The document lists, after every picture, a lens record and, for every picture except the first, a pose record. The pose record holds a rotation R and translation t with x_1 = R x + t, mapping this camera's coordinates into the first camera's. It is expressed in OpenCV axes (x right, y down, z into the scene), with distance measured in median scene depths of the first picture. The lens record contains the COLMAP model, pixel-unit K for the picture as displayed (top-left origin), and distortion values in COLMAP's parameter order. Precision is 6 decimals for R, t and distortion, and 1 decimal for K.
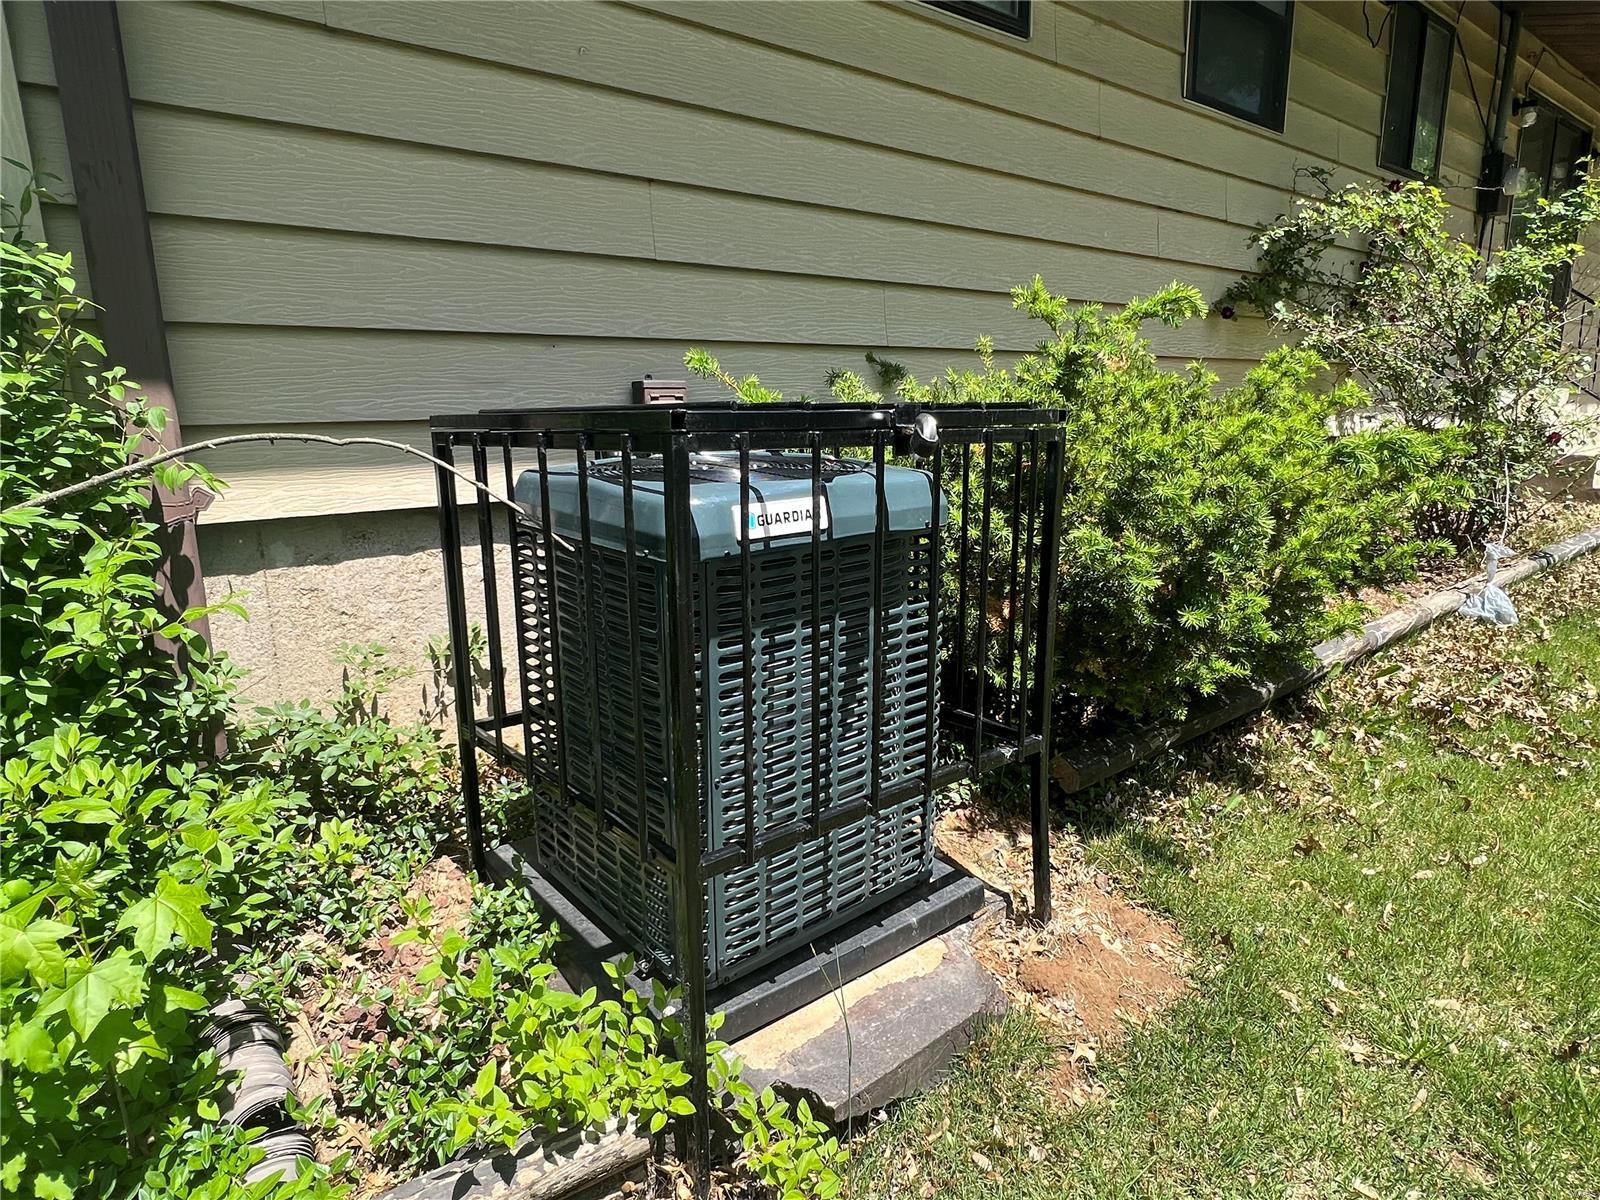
lens RADIAL K [[915.0, 0, 801.7], [0, 915.0, 601.0], [0, 0, 1]] dist [-0.000829, 0.000517]
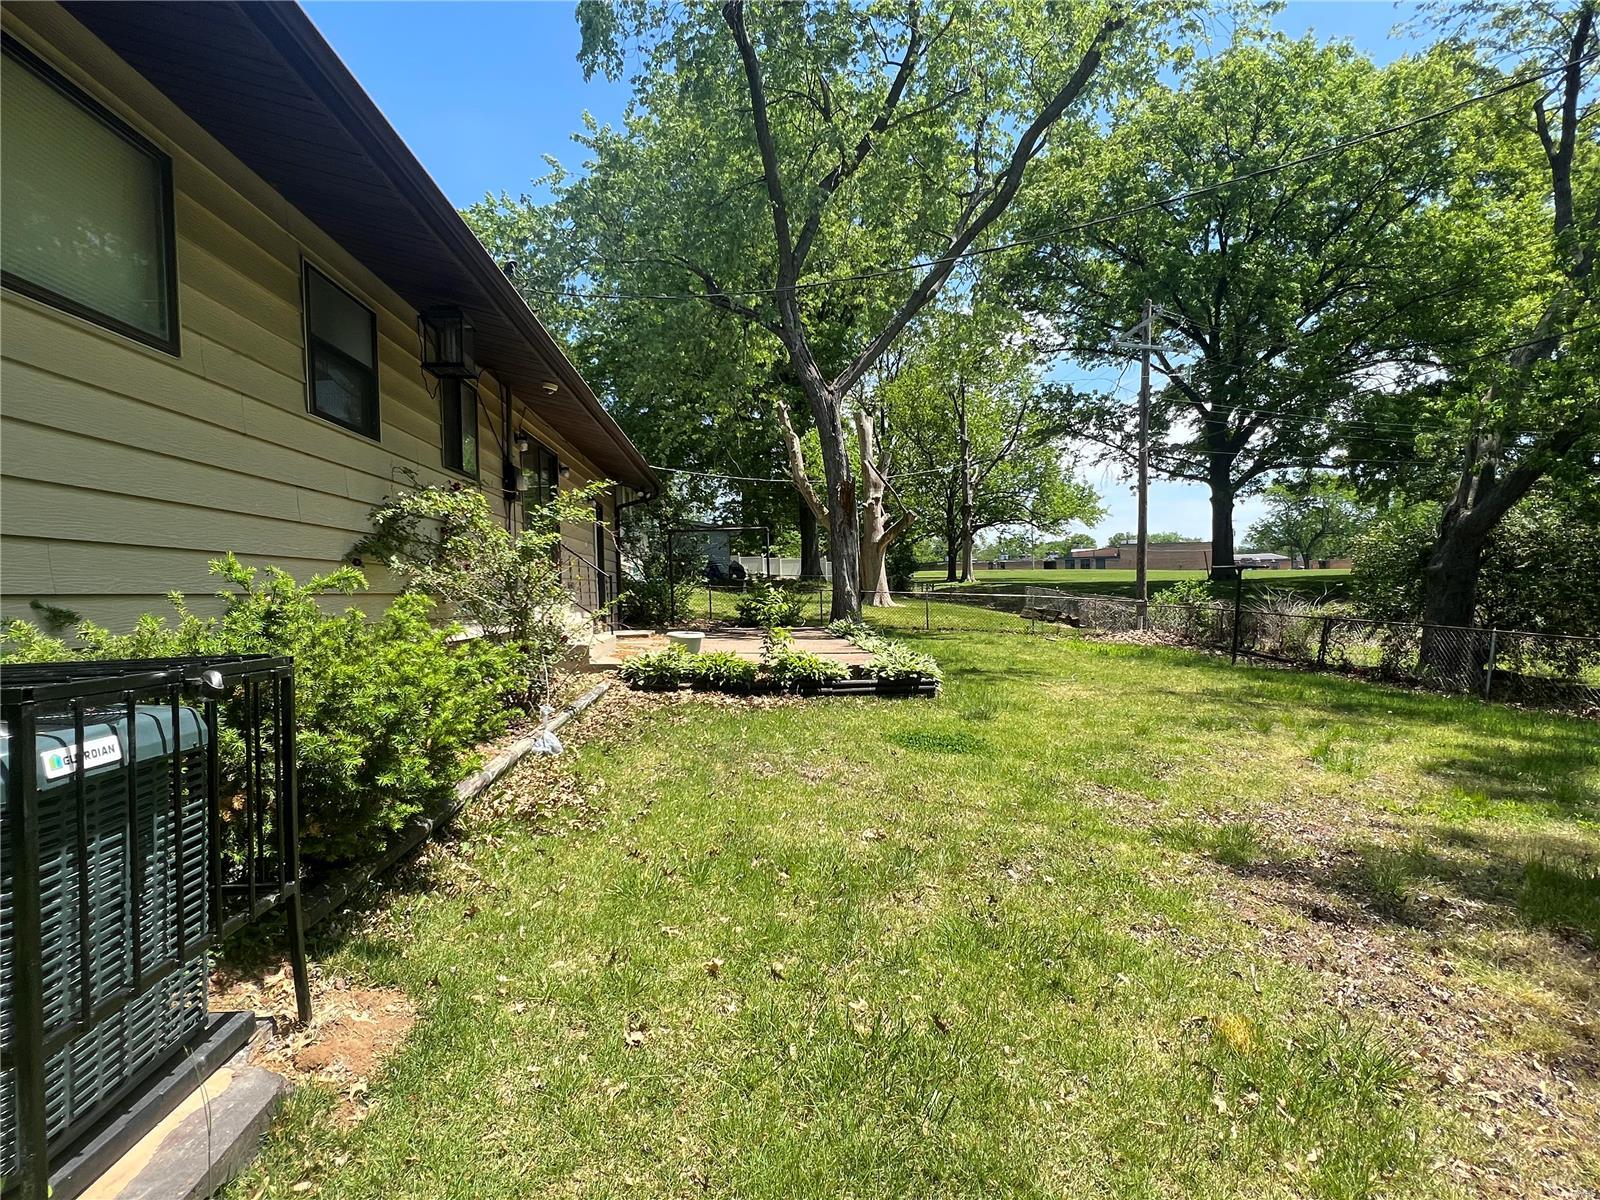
lens RADIAL K [[790.3, 0, 802.7], [0, 790.3, 604.2], [0, 0, 1]] dist [-0.007299, -0.000177]
pose [[0.567922, -0.013423, 0.822973, -0.219343], [0.186817, 0.975874, -0.113002, 0.009713], [-0.801601, 0.217922, 0.556728, -0.308456]]
